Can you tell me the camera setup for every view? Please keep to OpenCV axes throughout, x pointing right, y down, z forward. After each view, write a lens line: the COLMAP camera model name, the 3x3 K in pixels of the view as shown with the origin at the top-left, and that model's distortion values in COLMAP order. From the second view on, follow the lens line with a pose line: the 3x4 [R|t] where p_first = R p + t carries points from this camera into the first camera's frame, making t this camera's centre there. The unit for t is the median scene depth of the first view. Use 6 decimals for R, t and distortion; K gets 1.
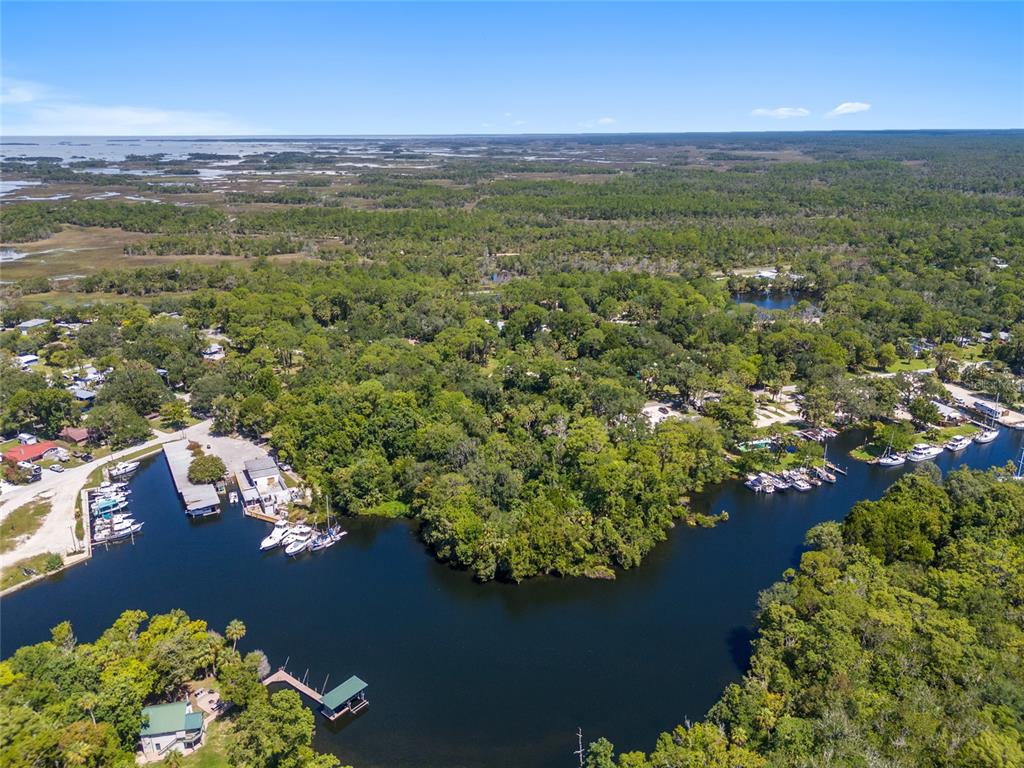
lens RADIAL K [[757.1, 0, 513.5], [0, 757.1, 374.5], [0, 0, 1]] dist [0.067925, -0.071324]
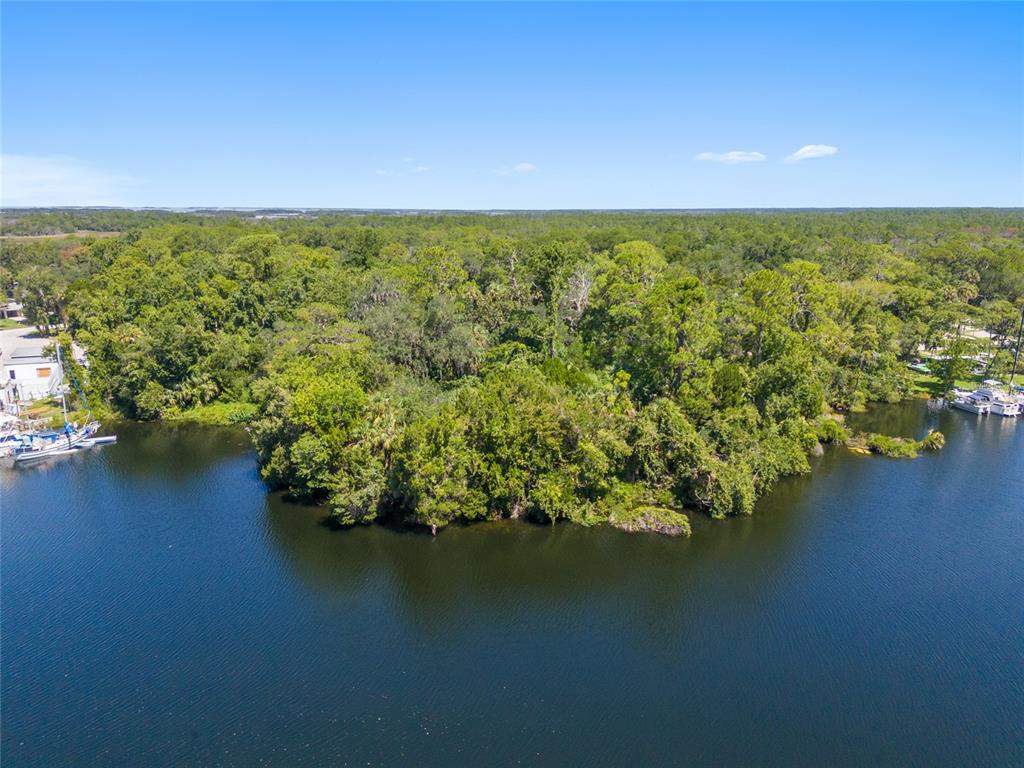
lens RADIAL K [[757.1, 0, 512.7], [0, 757.1, 391.5], [0, 0, 1]] dist [0.067925, -0.071324]
pose [[0.996933, 0.031566, -0.071613, 0.068690], [-0.036261, 0.997211, -0.065235, 0.219795], [0.069354, 0.067631, 0.995297, 0.597257]]
